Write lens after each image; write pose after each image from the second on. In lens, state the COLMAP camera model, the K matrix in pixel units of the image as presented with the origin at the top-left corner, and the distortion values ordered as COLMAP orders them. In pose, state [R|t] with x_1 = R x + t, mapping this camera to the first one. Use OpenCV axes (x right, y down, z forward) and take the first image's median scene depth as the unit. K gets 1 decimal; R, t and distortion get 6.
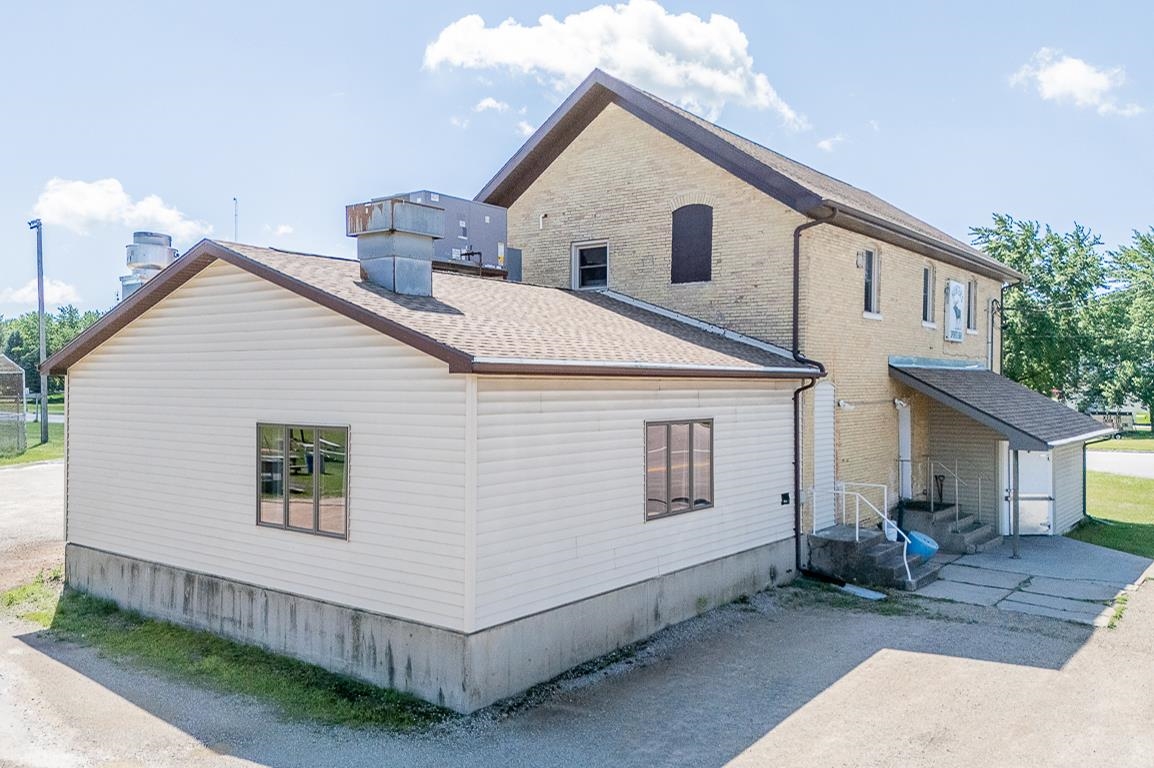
lens RADIAL K [[913.5, 0, 579.3], [0, 913.5, 402.7], [0, 0, 1]] dist [0.074028, -0.053328]
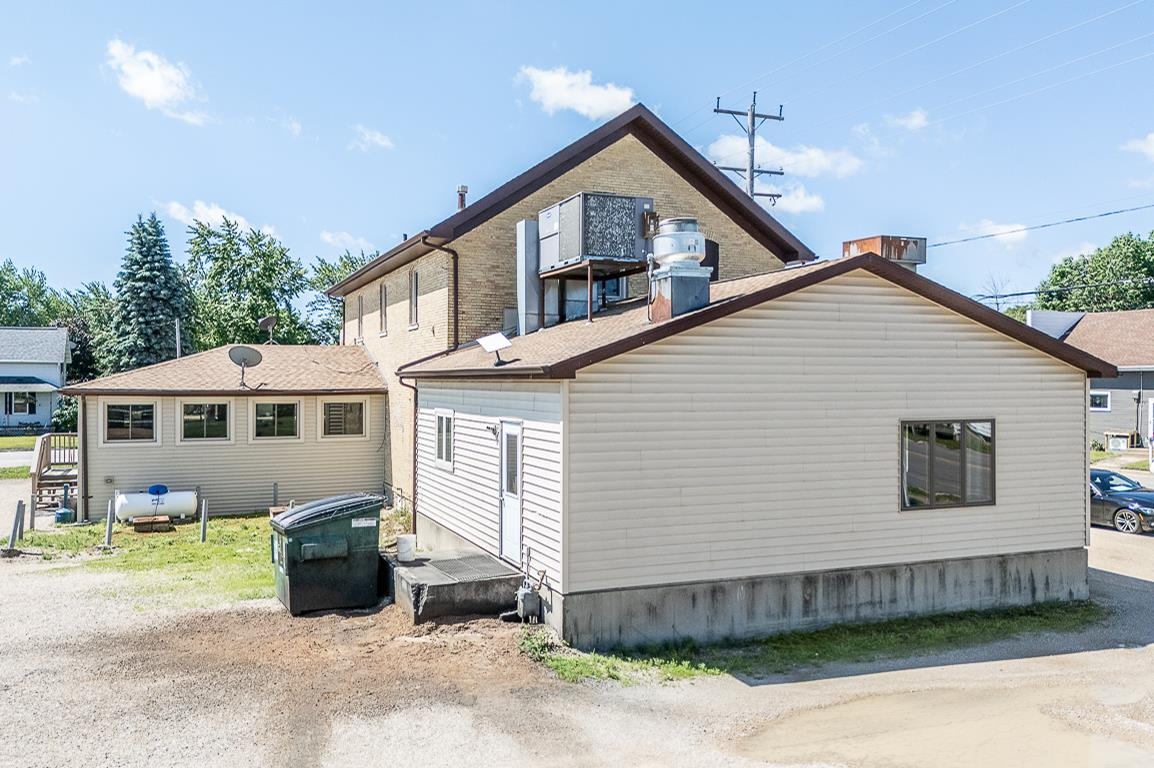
lens RADIAL K [[913.5, 0, 579.3], [0, 913.5, 402.7], [0, 0, 1]] dist [0.074028, -0.053328]
pose [[0.498621, -0.027780, 0.866375, -1.571339], [0.023045, 0.999558, 0.018788, -0.032184], [-0.866514, 0.010597, 0.499041, 0.795241]]
